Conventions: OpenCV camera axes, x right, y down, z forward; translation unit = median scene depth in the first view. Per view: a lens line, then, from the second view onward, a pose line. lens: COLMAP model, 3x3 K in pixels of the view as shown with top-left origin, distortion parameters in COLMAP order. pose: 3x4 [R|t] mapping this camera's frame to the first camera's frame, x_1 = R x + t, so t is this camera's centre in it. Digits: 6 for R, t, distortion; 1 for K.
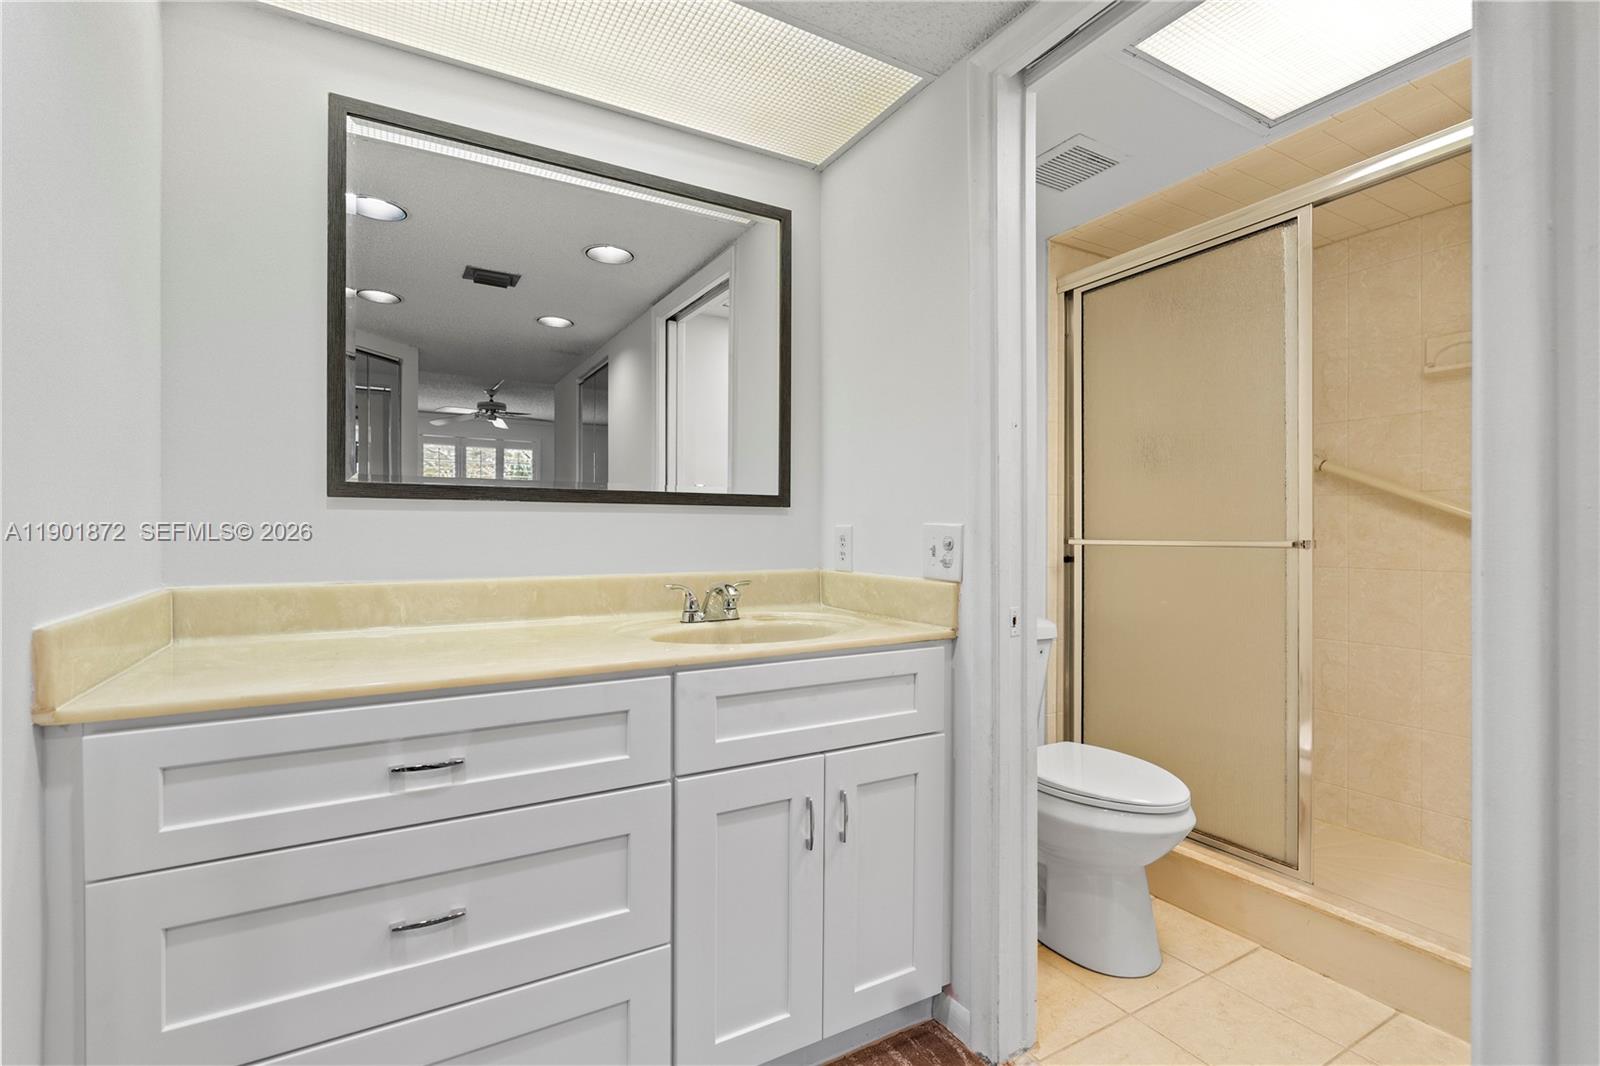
lens RADIAL K [[725.8, 0, 796.0], [0, 725.8, 535.7], [0, 0, 1]] dist [-0.011489, 0.005094]
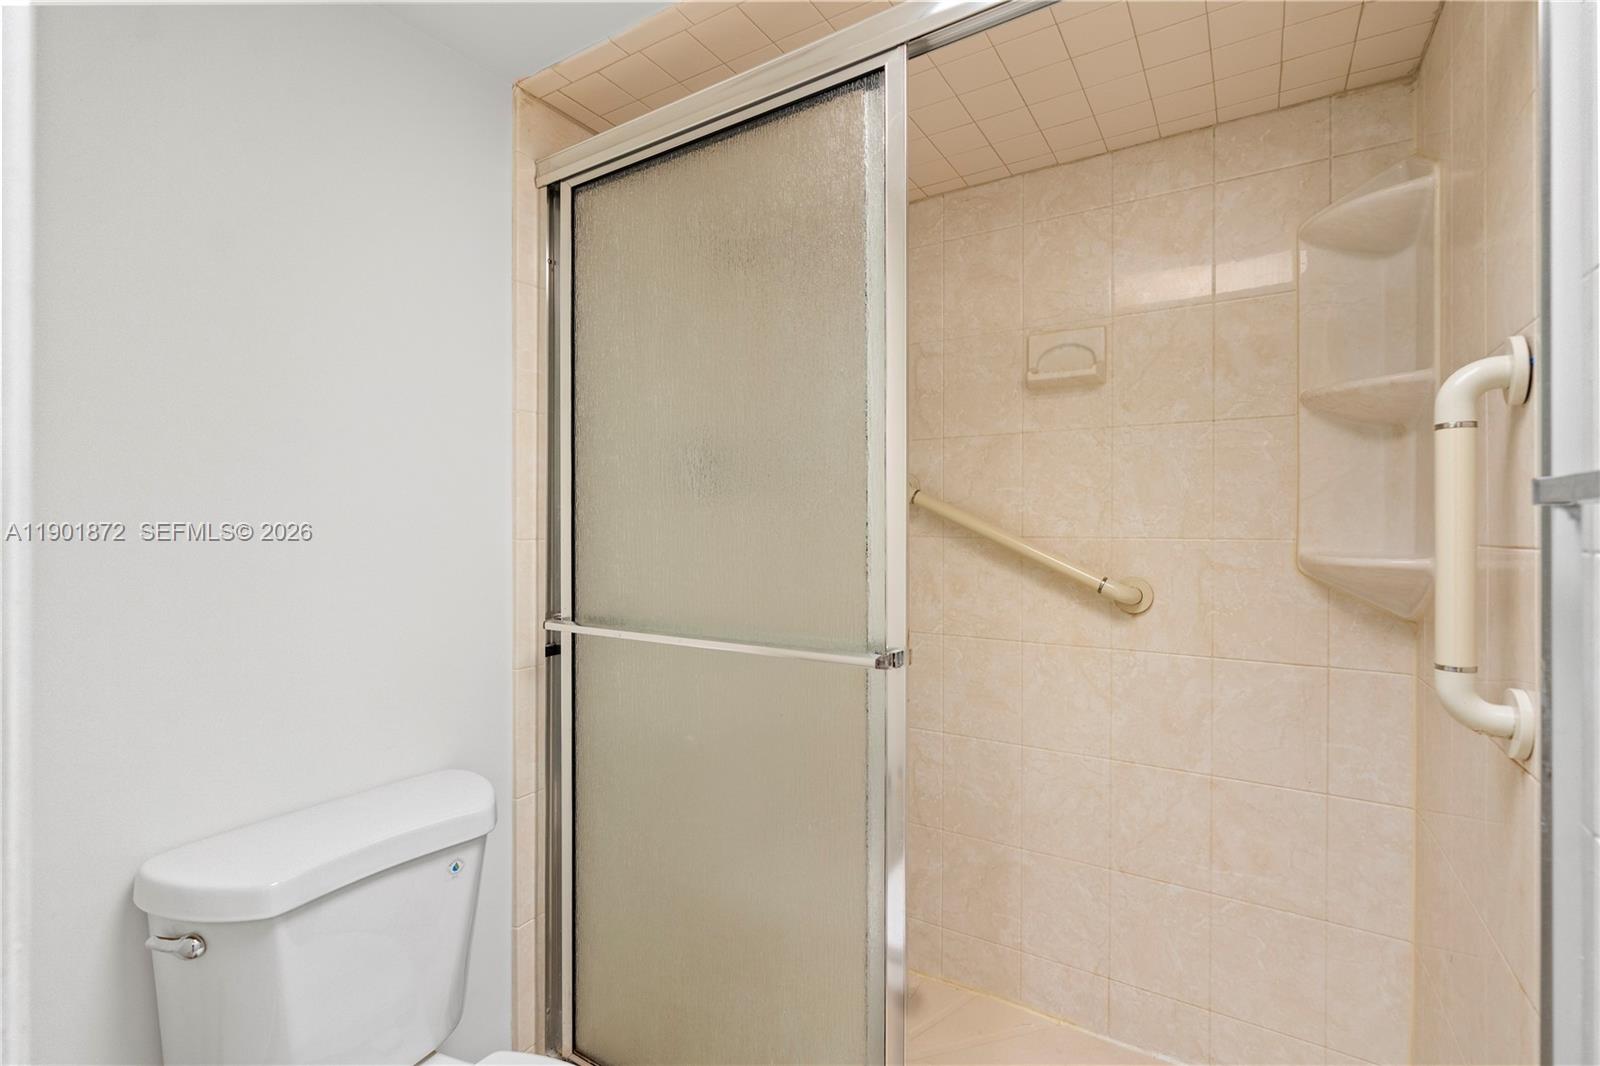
lens RADIAL K [[725.8, 0, 792.4], [0, 725.8, 528.8], [0, 0, 1]] dist [-0.011489, 0.005094]
pose [[0.890241, -0.000980, 0.455488, 0.300121], [-0.000338, 0.999996, 0.002814, -0.071221], [-0.455489, -0.002659, 0.890237, 0.426319]]
